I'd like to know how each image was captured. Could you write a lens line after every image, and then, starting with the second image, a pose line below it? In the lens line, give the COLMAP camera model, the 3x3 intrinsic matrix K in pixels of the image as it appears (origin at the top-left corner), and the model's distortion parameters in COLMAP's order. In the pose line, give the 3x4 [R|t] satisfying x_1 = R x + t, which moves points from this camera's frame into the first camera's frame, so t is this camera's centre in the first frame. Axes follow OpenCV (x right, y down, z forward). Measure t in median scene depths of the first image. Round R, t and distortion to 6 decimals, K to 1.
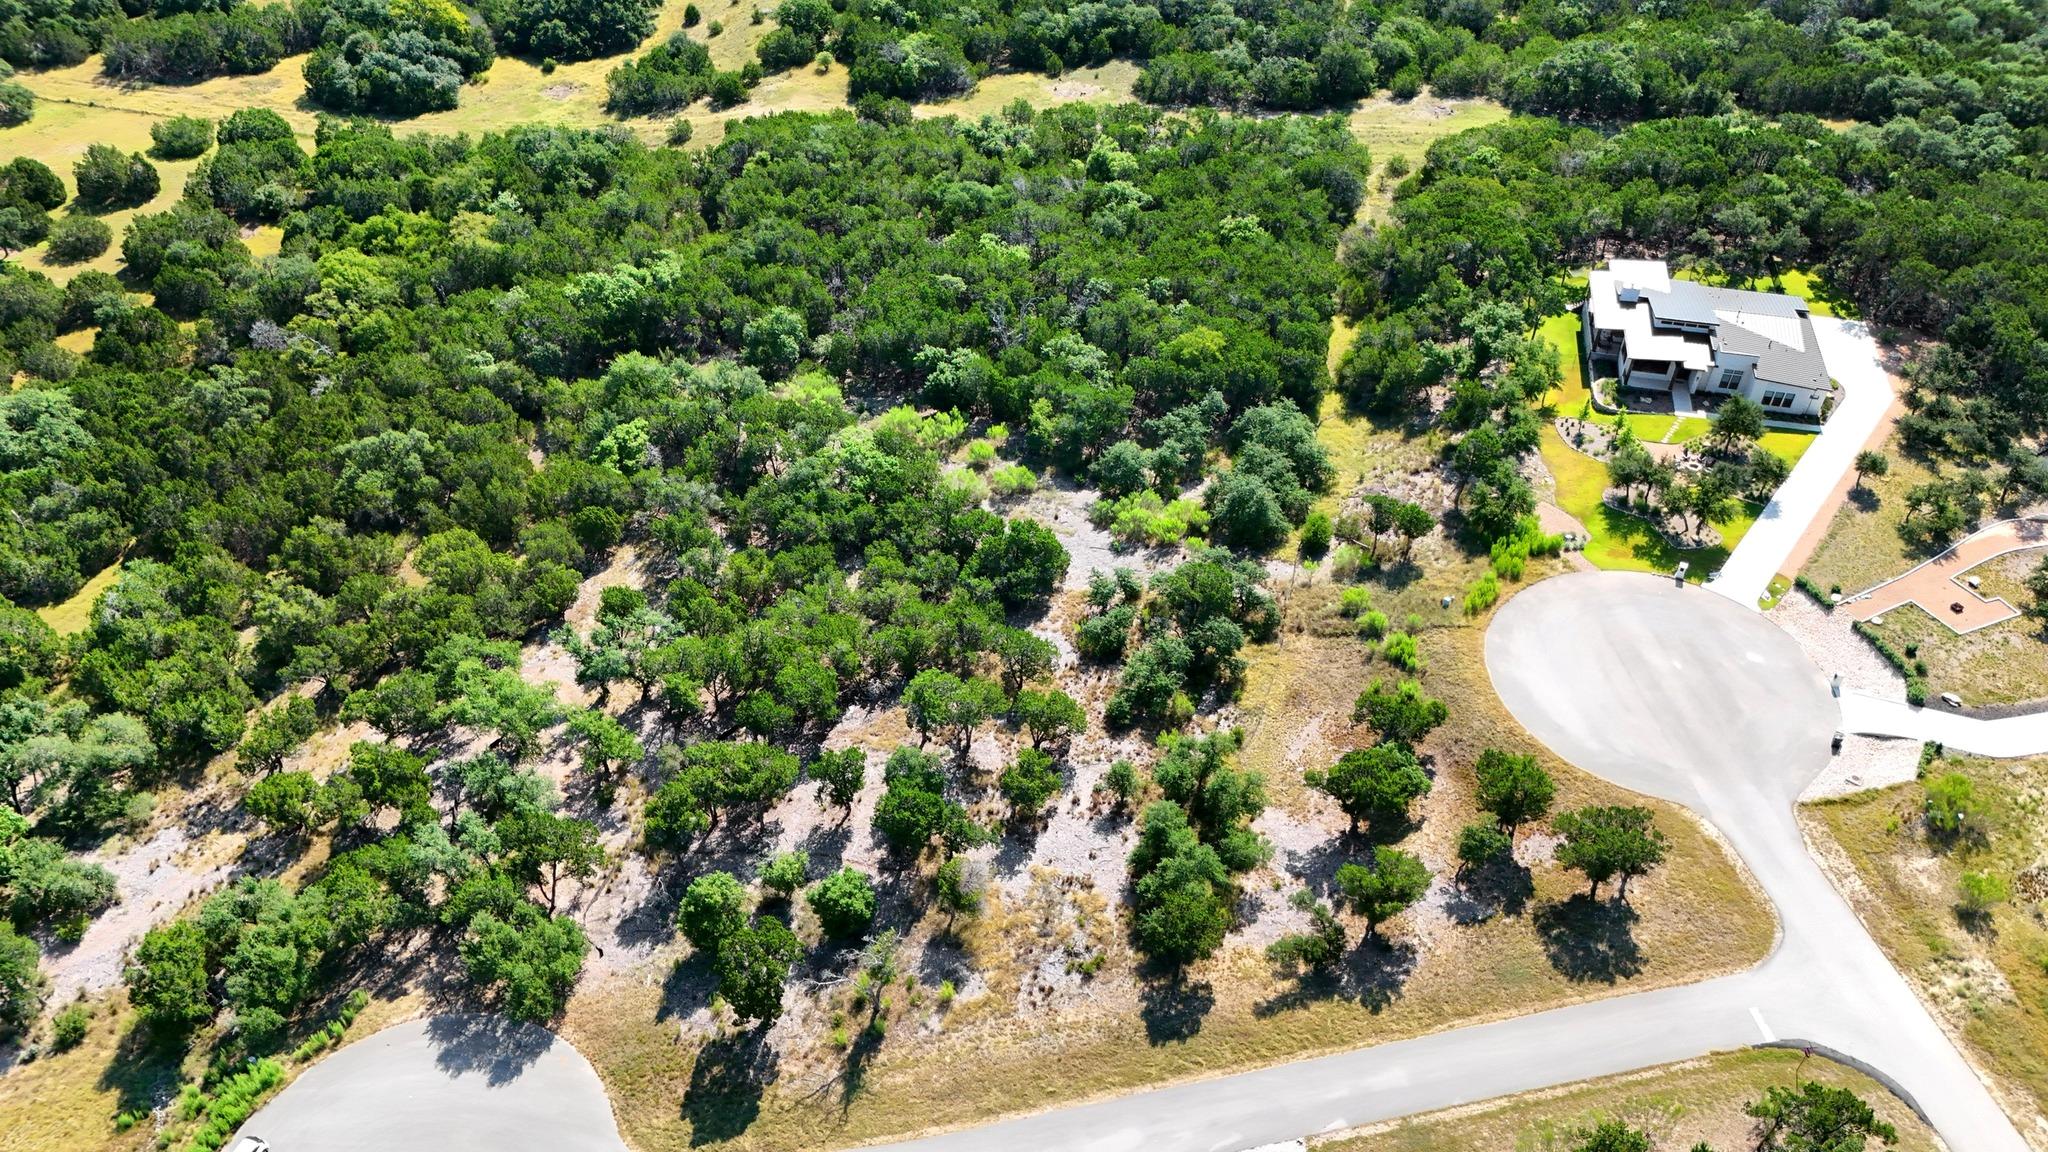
lens RADIAL K [[1492.3, 0, 1024.0], [0, 1492.3, 576.0], [0, 0, 1]] dist [0.077541, -0.079731]
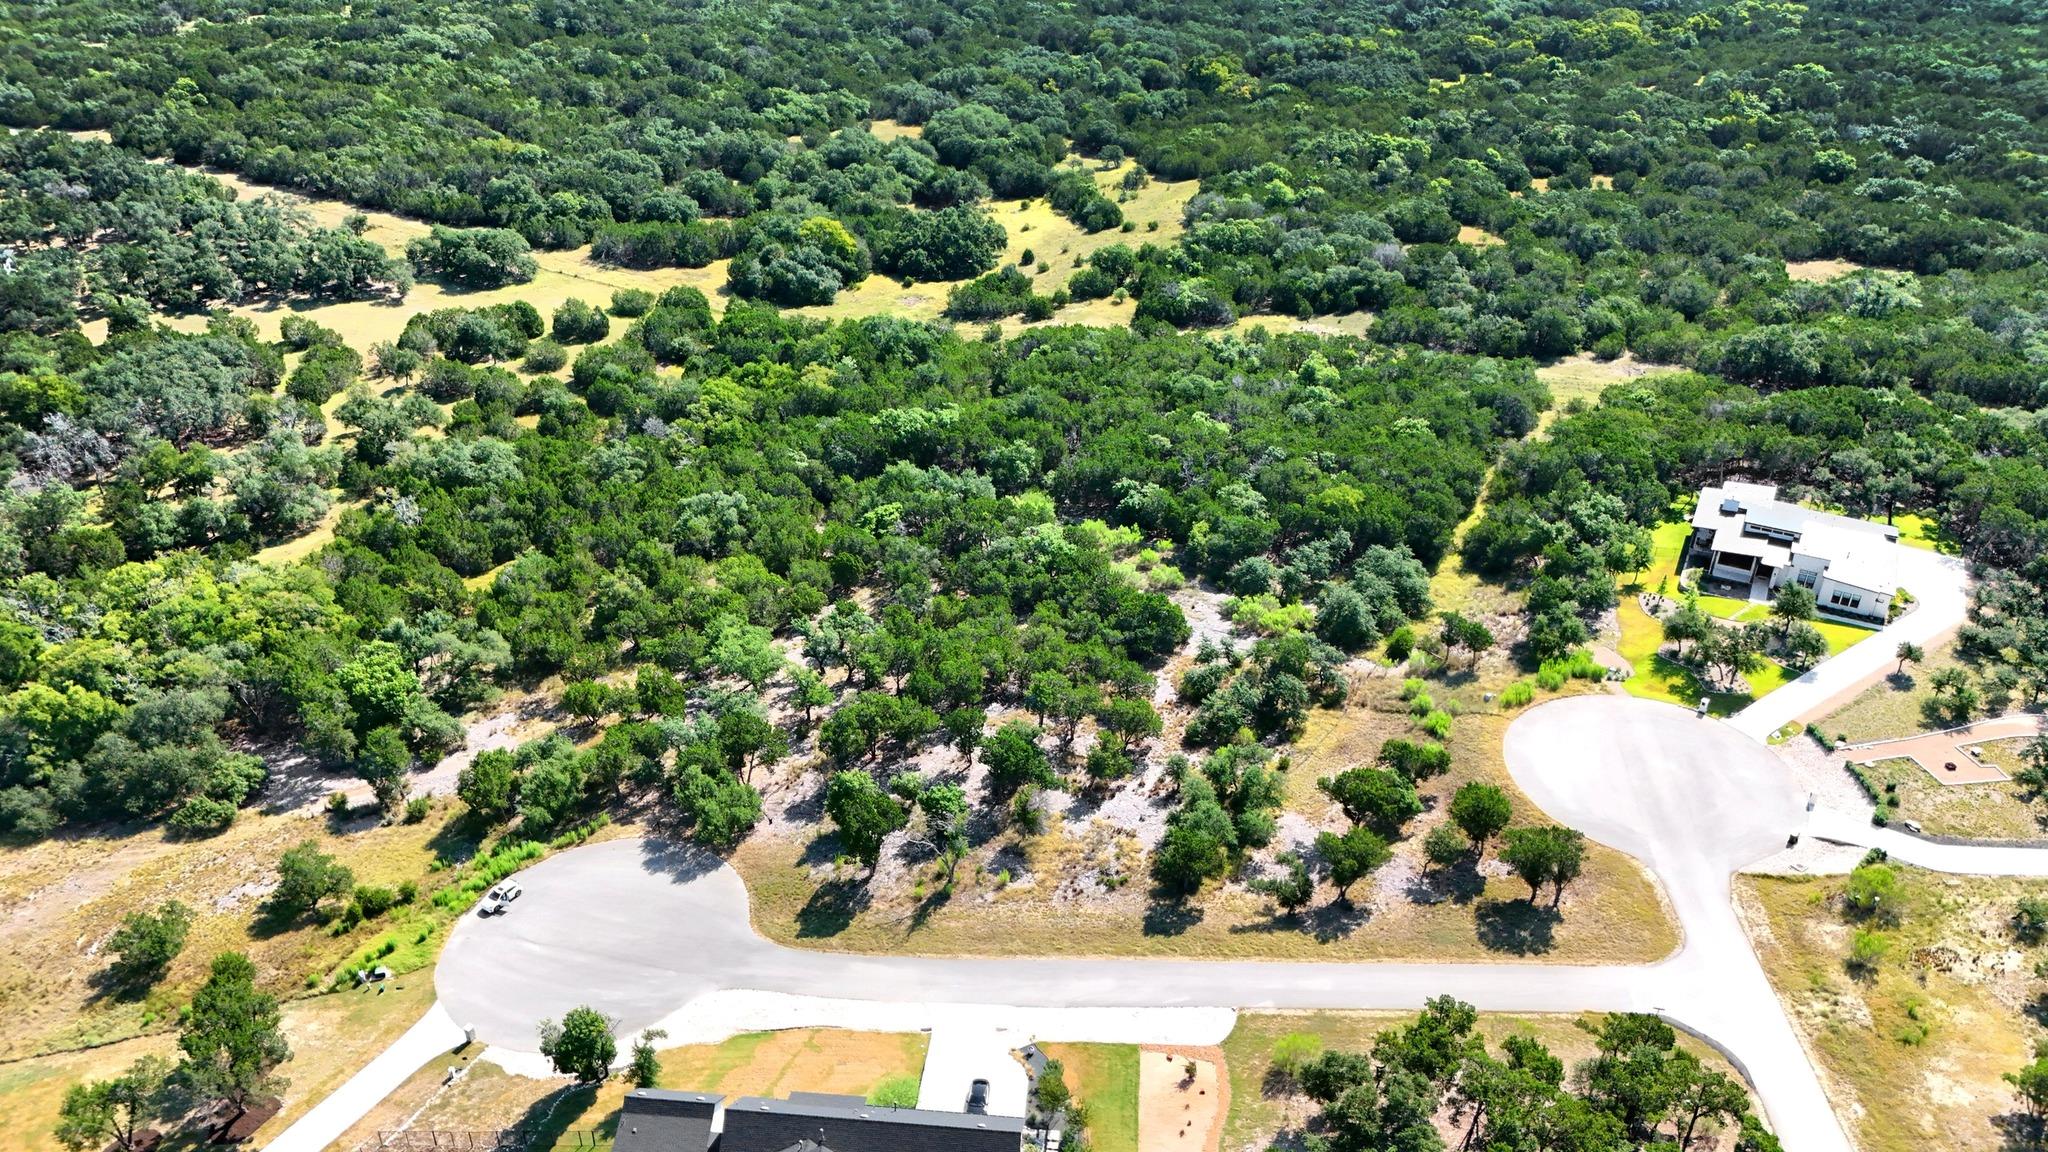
lens RADIAL K [[1492.3, 0, 1024.0], [0, 1492.3, 576.0], [0, 0, 1]] dist [0.077541, -0.079731]
pose [[0.965233, 0.130134, -0.226695, 0.159519], [-0.171538, 0.969743, -0.173706, 0.170476], [0.197231, 0.206553, 0.958350, -0.215277]]
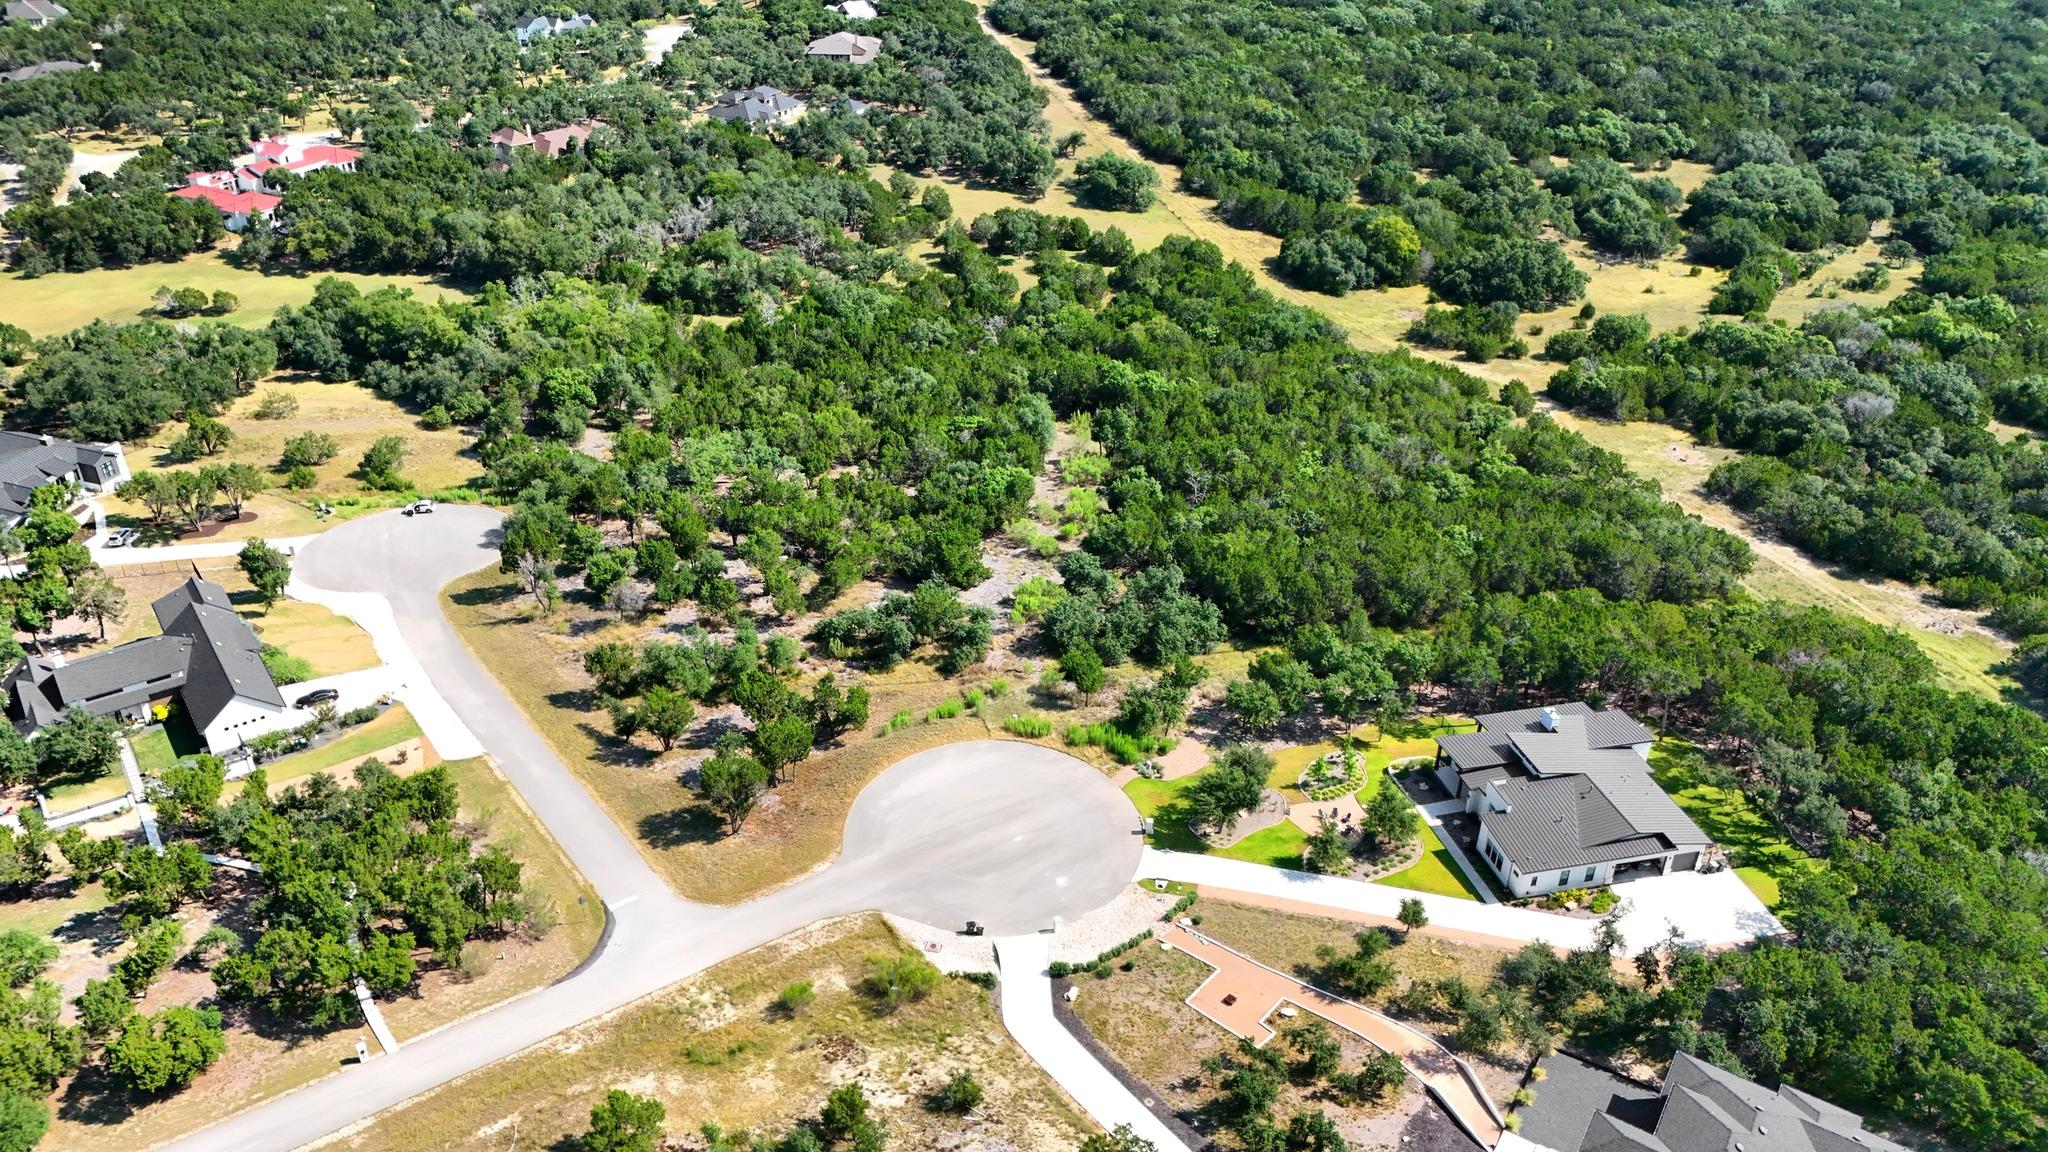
lens RADIAL K [[1492.3, 0, 1024.0], [0, 1492.3, 576.0], [0, 0, 1]] dist [0.077541, -0.079731]
pose [[0.438998, 0.451606, -0.776745, 0.993874], [-0.597856, 0.792161, 0.122675, -0.191292], [0.670708, 0.410527, 0.617753, 0.206584]]
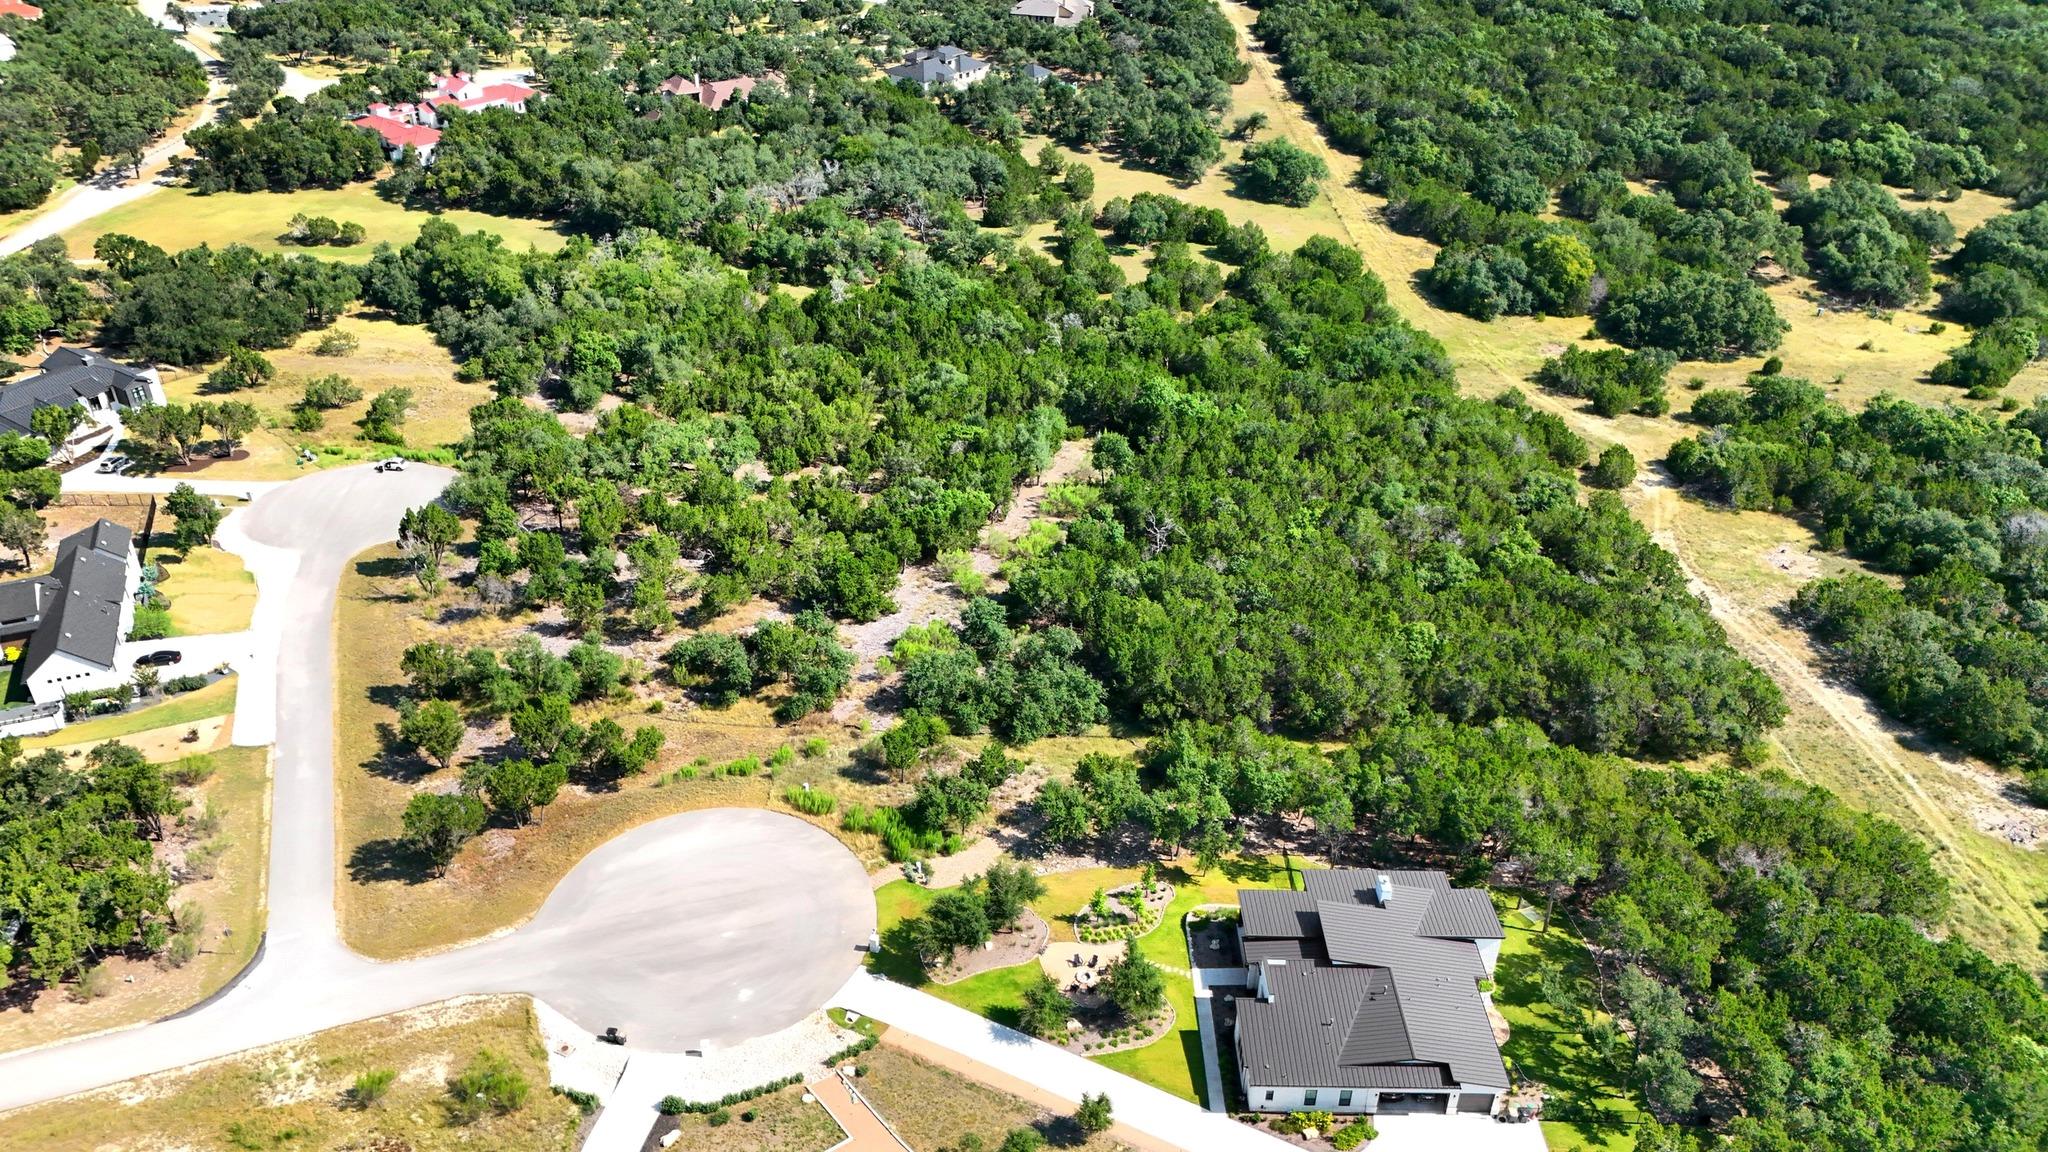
lens RADIAL K [[1492.3, 0, 1024.0], [0, 1492.3, 576.0], [0, 0, 1]] dist [0.077541, -0.079731]
pose [[0.218886, 0.514694, -0.828962, 0.970026], [-0.650160, 0.710425, 0.269422, -0.413211], [0.727586, 0.479985, 0.490136, 0.455219]]
